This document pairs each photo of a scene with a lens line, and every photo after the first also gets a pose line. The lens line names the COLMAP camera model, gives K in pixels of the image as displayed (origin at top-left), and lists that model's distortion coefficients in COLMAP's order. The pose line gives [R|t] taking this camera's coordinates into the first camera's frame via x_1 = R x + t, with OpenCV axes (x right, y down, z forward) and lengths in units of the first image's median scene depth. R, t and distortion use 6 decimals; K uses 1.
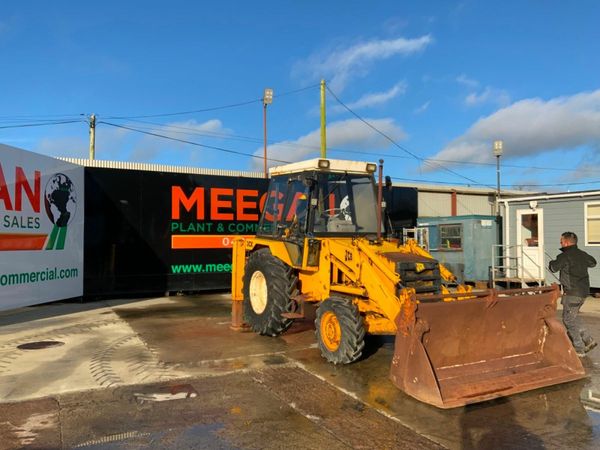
lens RADIAL K [[495.5, 0, 300.0], [0, 495.5, 225.0], [0, 0, 1]] dist [0.097279, -0.189278]
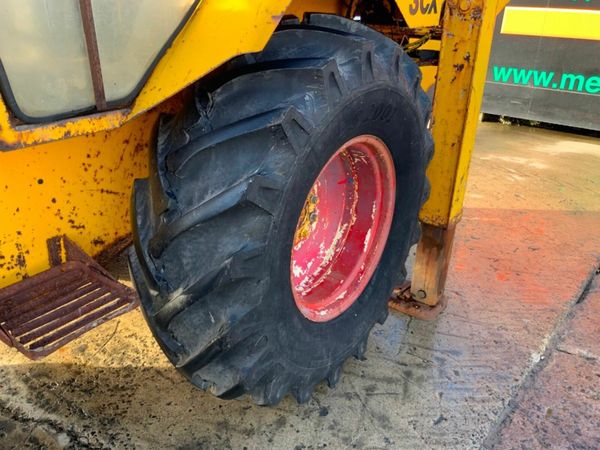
lens RADIAL K [[495.5, 0, 300.0], [0, 495.5, 225.0], [0, 0, 1]] dist [0.097279, -0.189278]
pose [[0.409350, 0.370986, -0.833548, 0.216857], [-0.023589, 0.917598, 0.396810, 0.032845], [0.912073, -0.142771, 0.384370, 0.686802]]
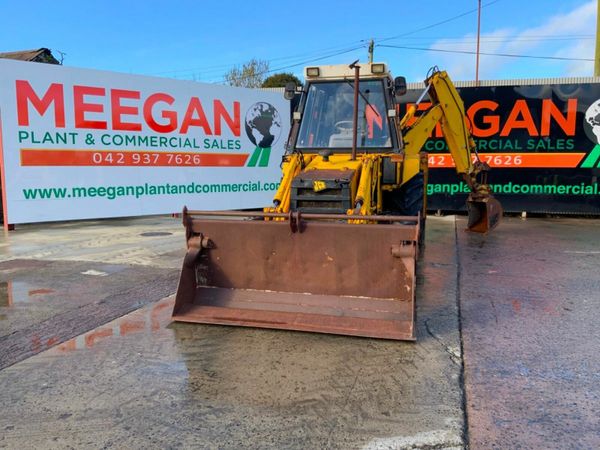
lens RADIAL K [[495.5, 0, 300.0], [0, 495.5, 225.0], [0, 0, 1]] dist [0.097279, -0.189278]
pose [[0.733105, 0.088241, -0.674366, 0.425065], [0.017776, 0.988723, 0.148698, 0.011698], [0.679883, -0.120999, 0.723269, 0.175706]]
